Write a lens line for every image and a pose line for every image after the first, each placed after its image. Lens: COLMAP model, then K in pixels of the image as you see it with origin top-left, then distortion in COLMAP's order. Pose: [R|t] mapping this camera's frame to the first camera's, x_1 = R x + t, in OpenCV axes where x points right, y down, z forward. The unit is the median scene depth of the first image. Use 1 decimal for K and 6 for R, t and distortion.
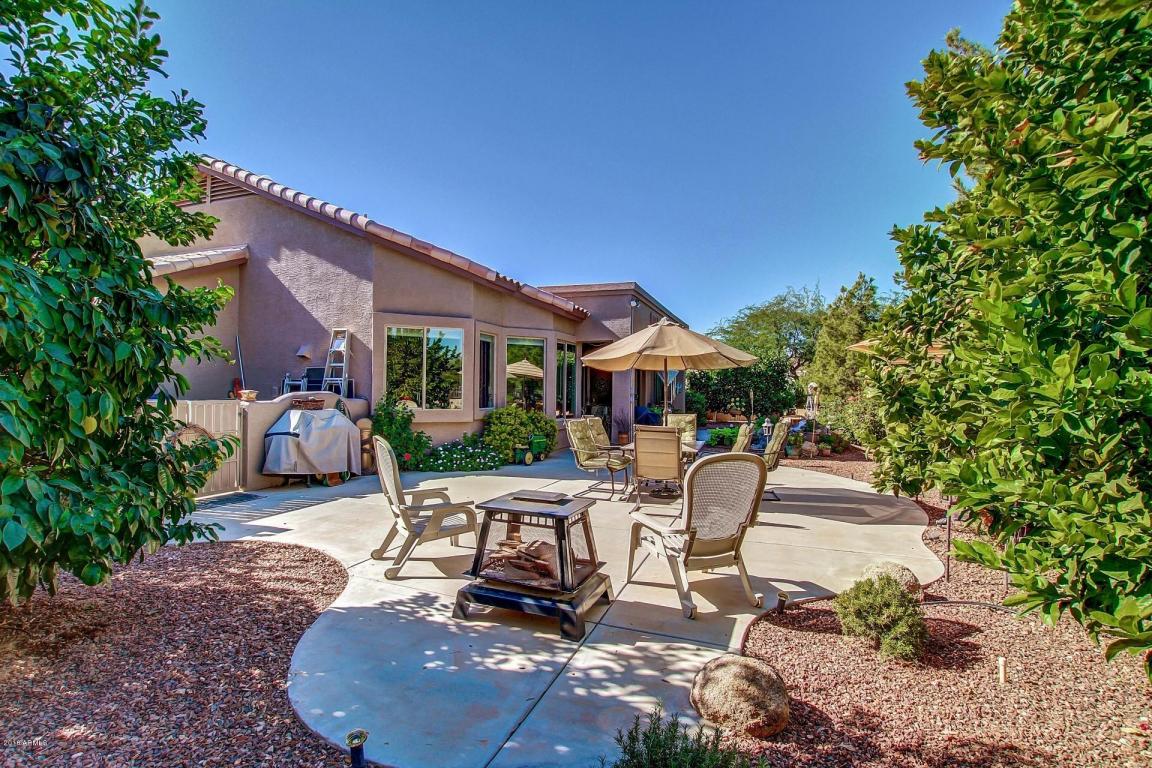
lens RADIAL K [[542.5, 0, 578.5], [0, 542.5, 390.6], [0, 0, 1]] dist [-0.054426, 0.000437]
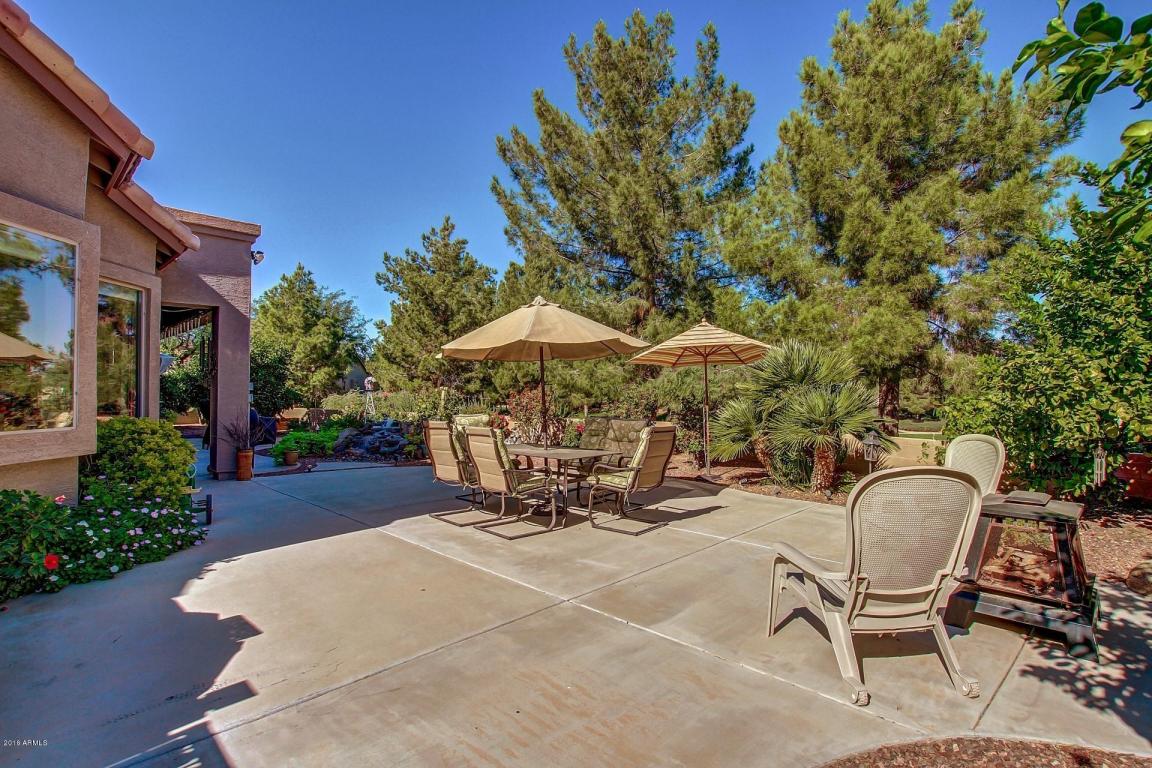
lens RADIAL K [[538.8, 0, 571.2], [0, 538.8, 389.9], [0, 0, 1]] dist [-0.031384, 0.001237]
pose [[0.431541, -0.004672, 0.902081, -0.611696], [-0.001725, 0.999980, 0.006005, 0.001239], [-0.902092, -0.004148, 0.431525, 0.654977]]
